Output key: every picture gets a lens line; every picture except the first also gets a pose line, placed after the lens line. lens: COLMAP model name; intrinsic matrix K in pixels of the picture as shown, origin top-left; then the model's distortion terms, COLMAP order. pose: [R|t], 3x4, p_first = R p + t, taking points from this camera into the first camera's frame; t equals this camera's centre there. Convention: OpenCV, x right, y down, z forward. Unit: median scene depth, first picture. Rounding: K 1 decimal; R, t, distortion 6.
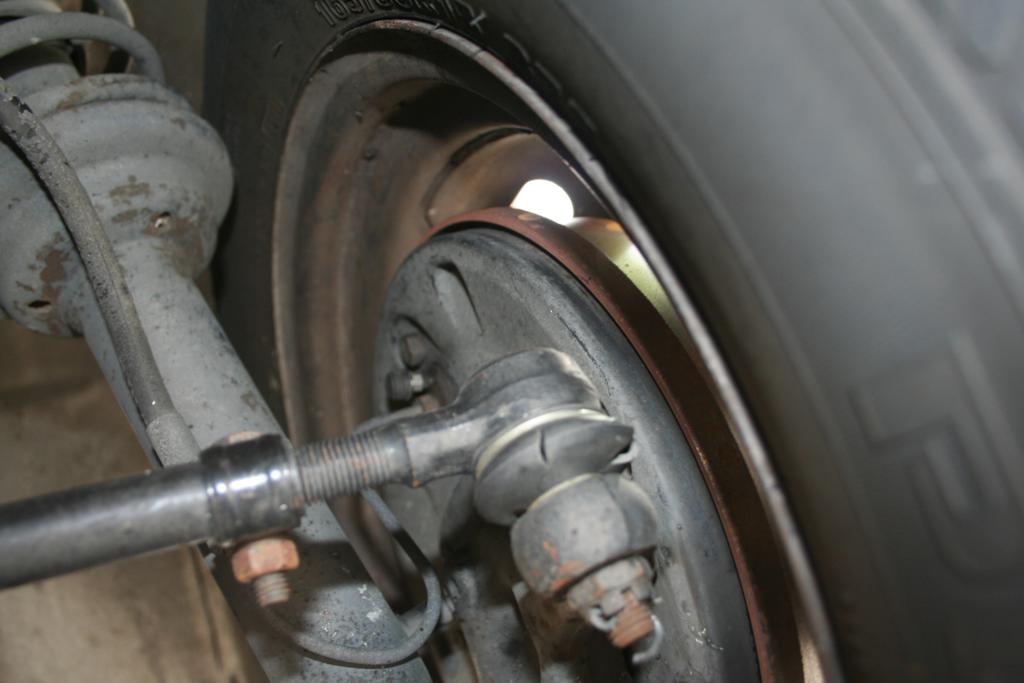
lens RADIAL K [[1004.6, 0, 512.0], [0, 1004.6, 341.5], [0, 0, 1]] dist [-0.164436, 0.176349]
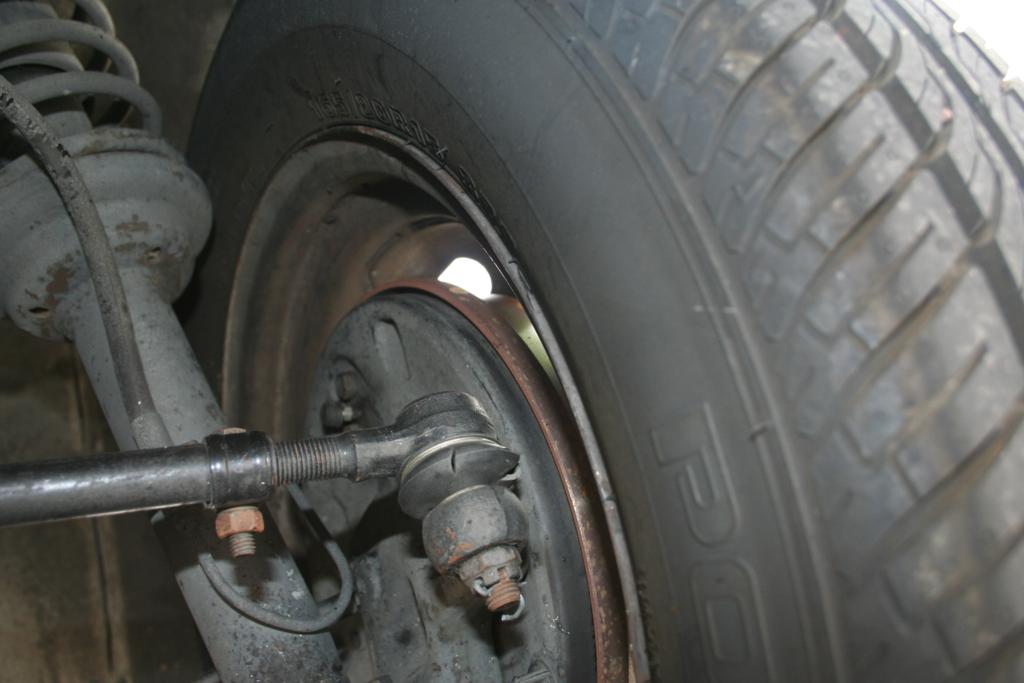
lens RADIAL K [[1004.6, 0, 512.0], [0, 1004.6, 341.5], [0, 0, 1]] dist [-0.164436, 0.176349]
pose [[0.989294, 0.115790, 0.088830, -0.021102], [-0.110300, 0.991809, -0.064412, 0.014108], [-0.095560, 0.053924, 0.993962, -0.270035]]
